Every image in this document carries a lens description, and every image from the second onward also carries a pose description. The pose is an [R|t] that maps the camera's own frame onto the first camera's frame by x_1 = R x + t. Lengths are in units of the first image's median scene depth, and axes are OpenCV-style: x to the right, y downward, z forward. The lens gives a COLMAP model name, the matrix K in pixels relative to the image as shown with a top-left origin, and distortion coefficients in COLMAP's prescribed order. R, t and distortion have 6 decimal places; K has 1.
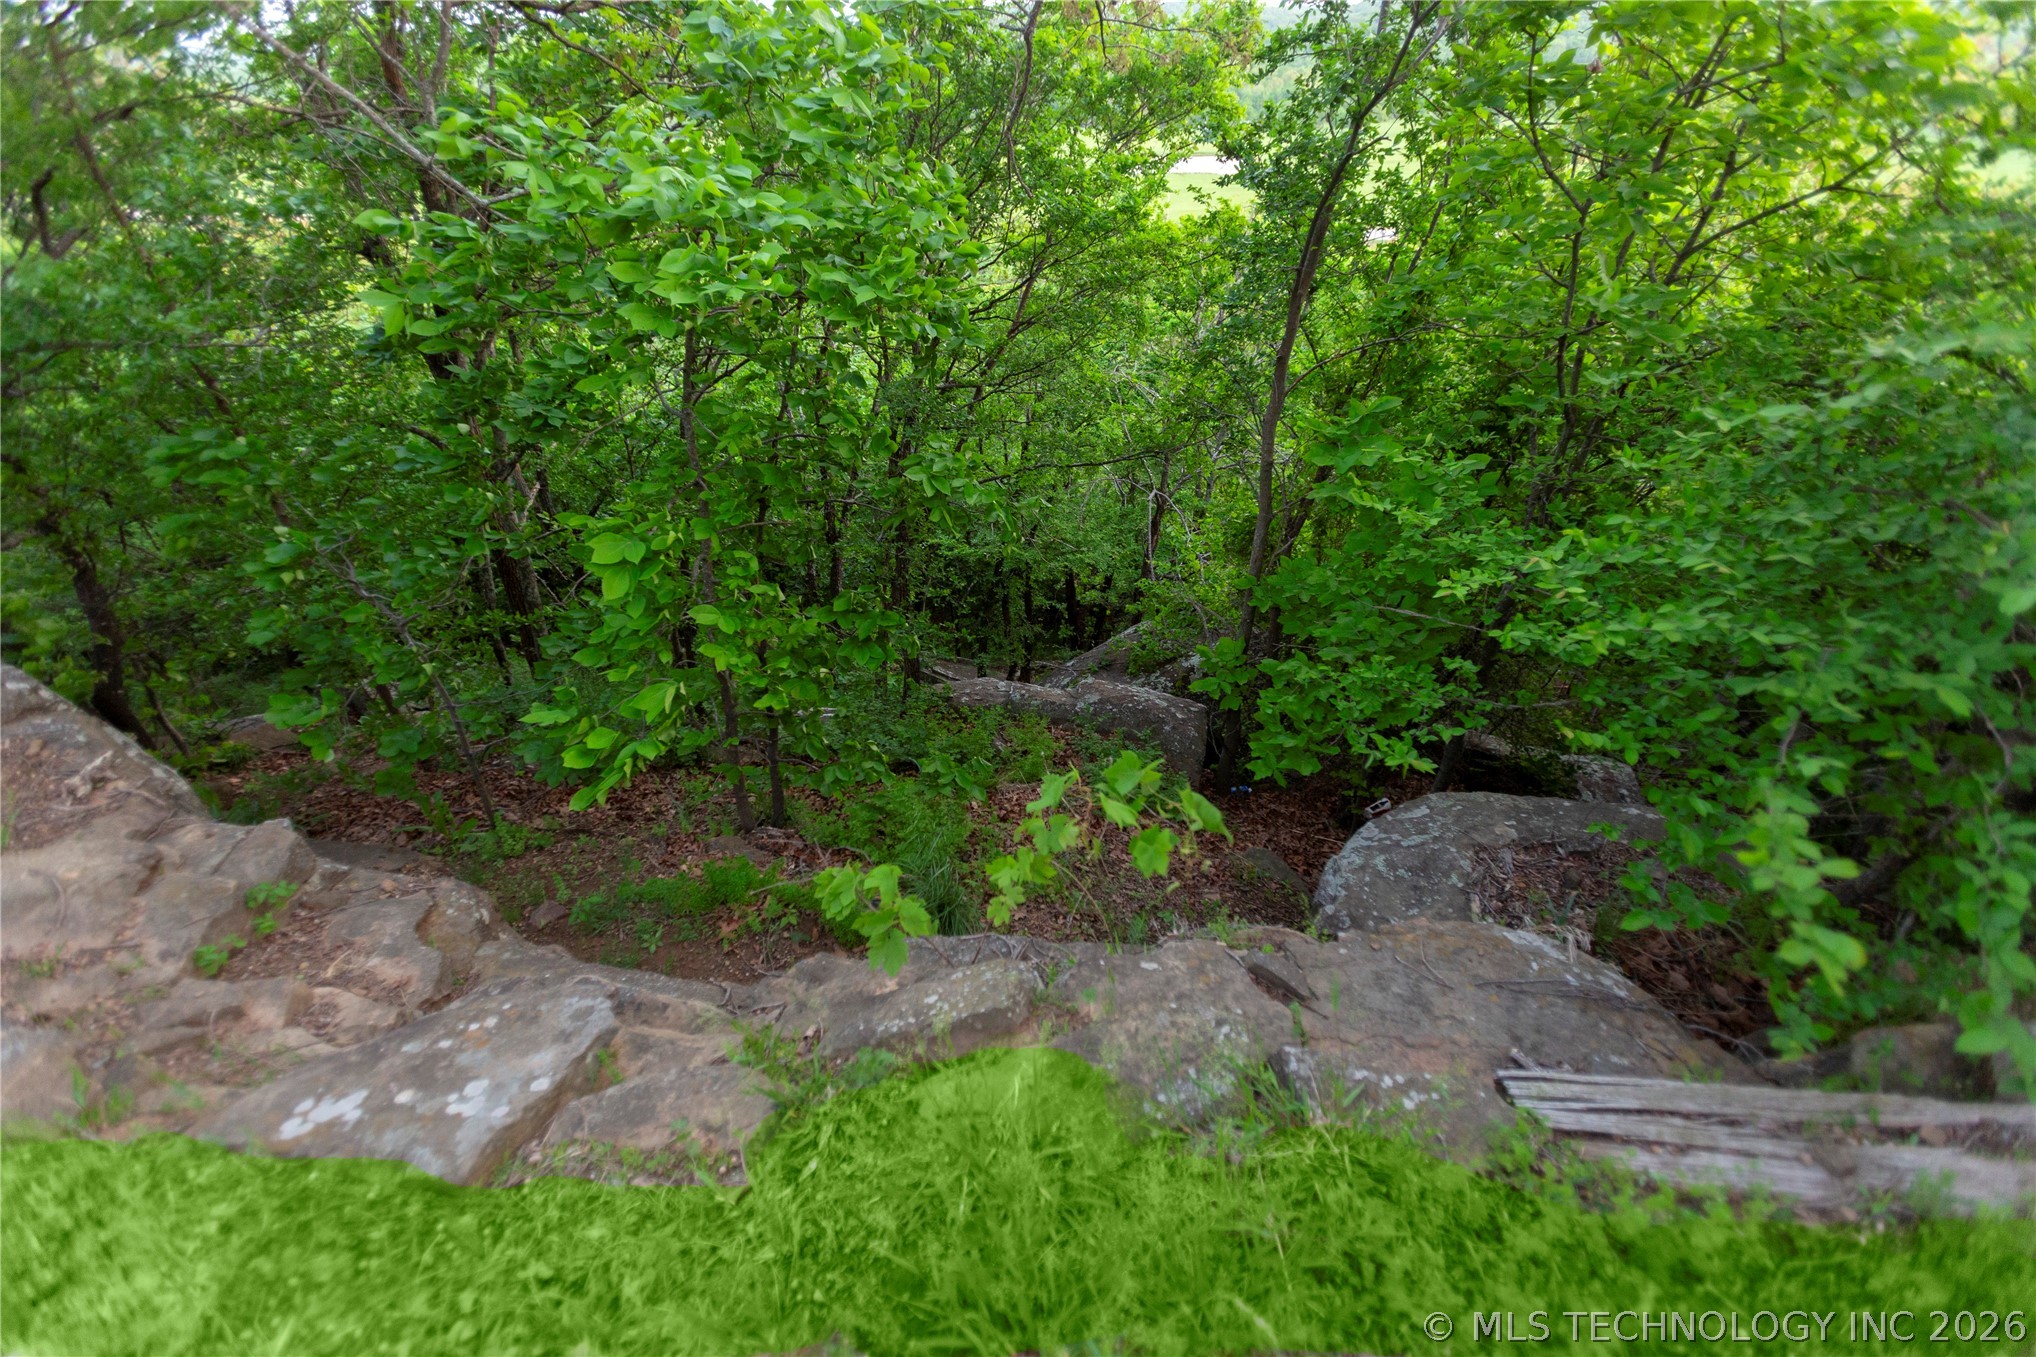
lens RADIAL K [[916.5, 0, 1010.2], [0, 916.5, 681.7], [0, 0, 1]] dist [-0.003990, 0.006891]
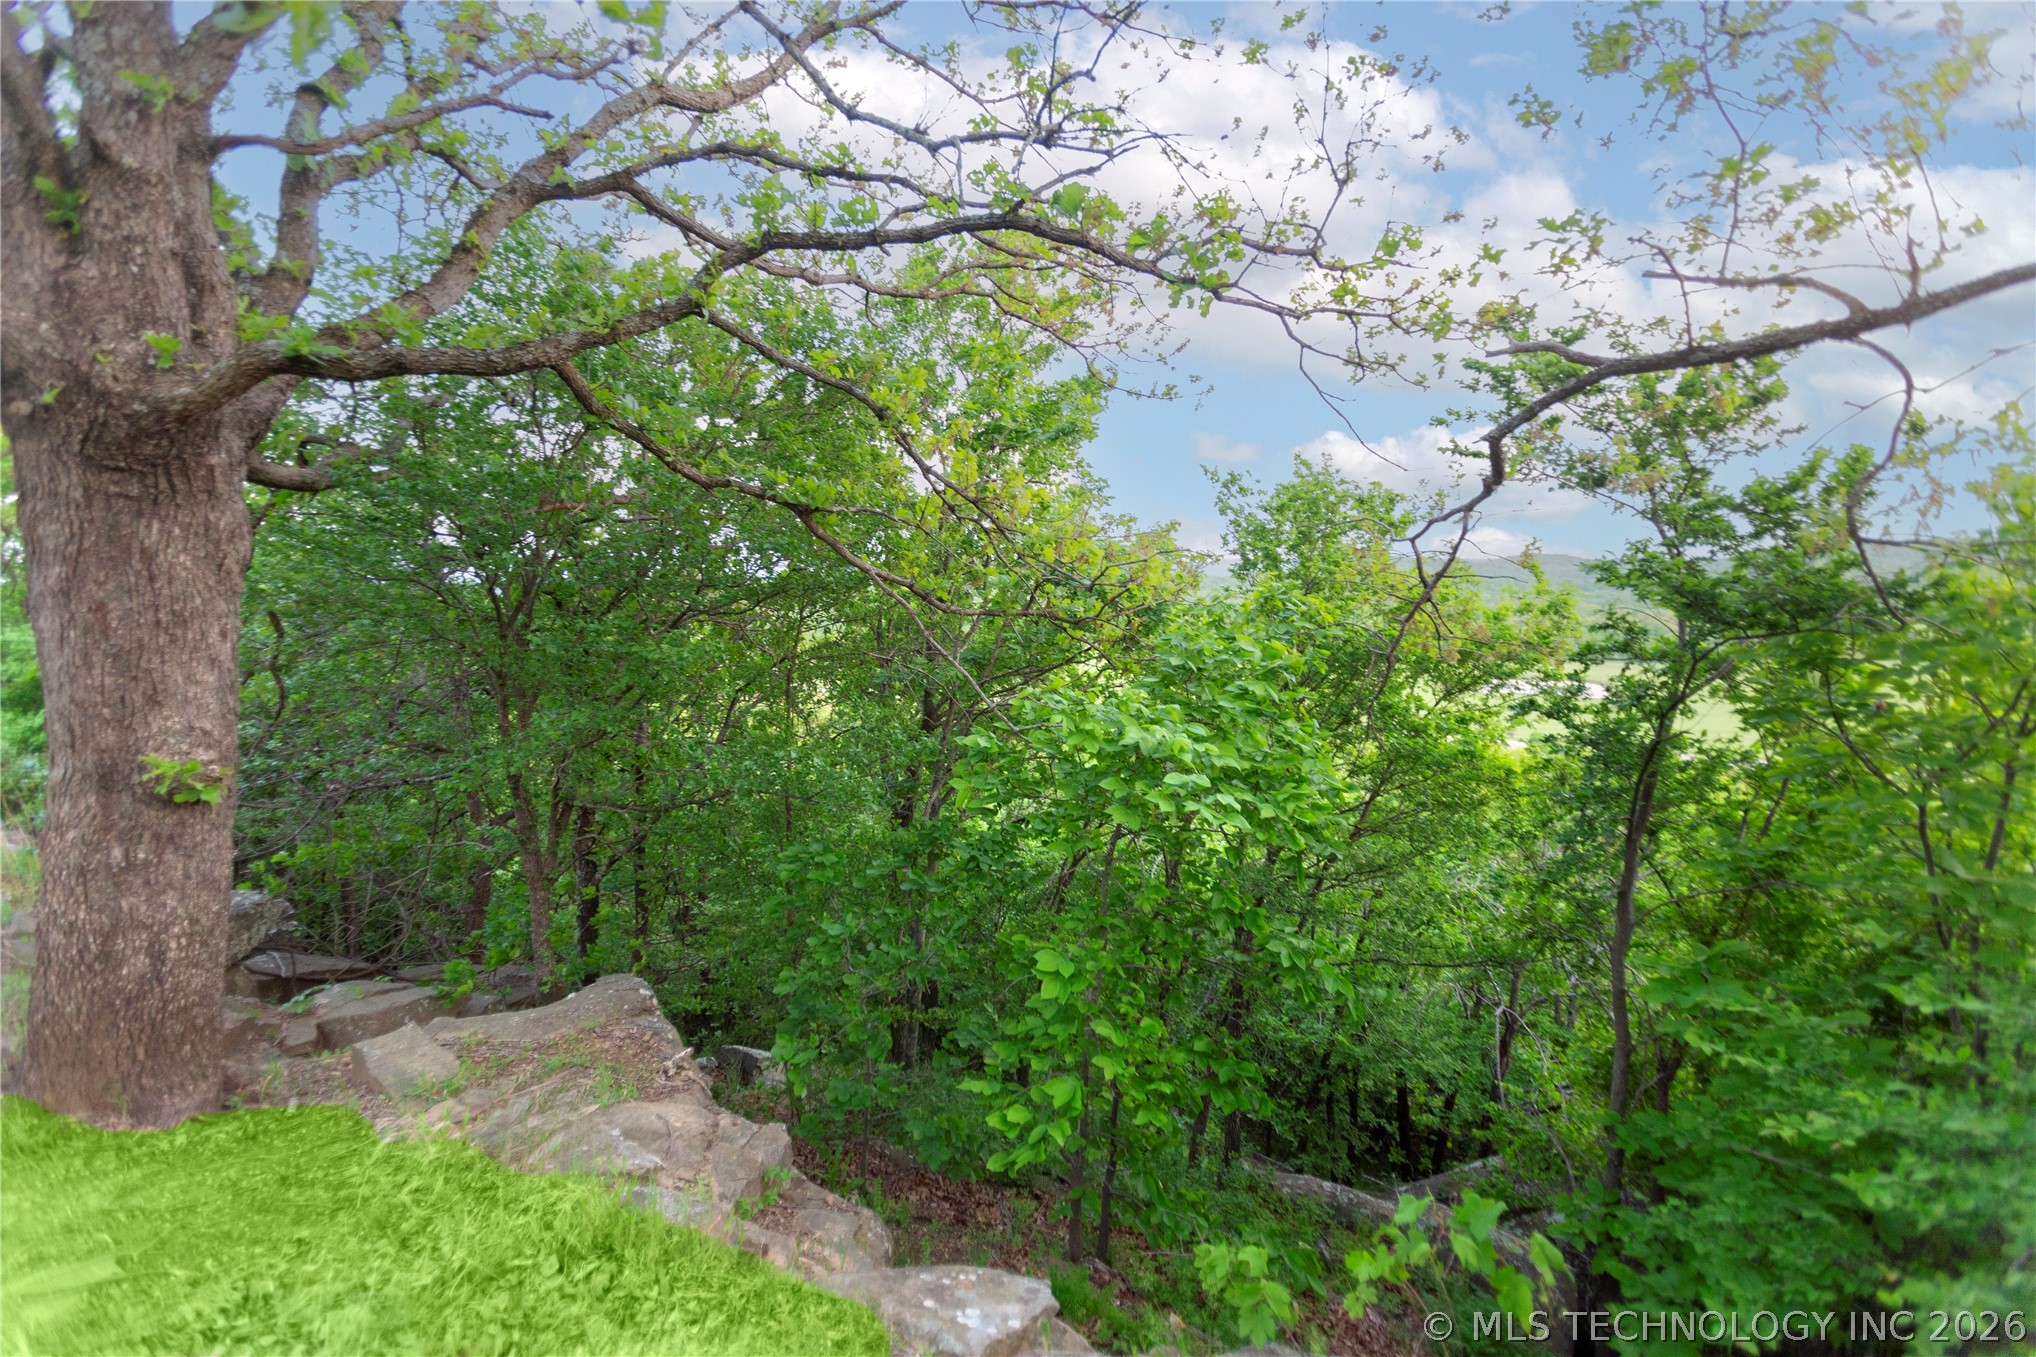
lens RADIAL K [[916.5, 0, 1013.1], [0, 916.5, 660.1], [0, 0, 1]] dist [-0.003990, 0.006891]
pose [[0.937758, 0.051023, -0.343520, -0.019425], [-0.215995, 0.860249, -0.461863, 0.053100], [0.271947, 0.507315, 0.817726, -0.174358]]
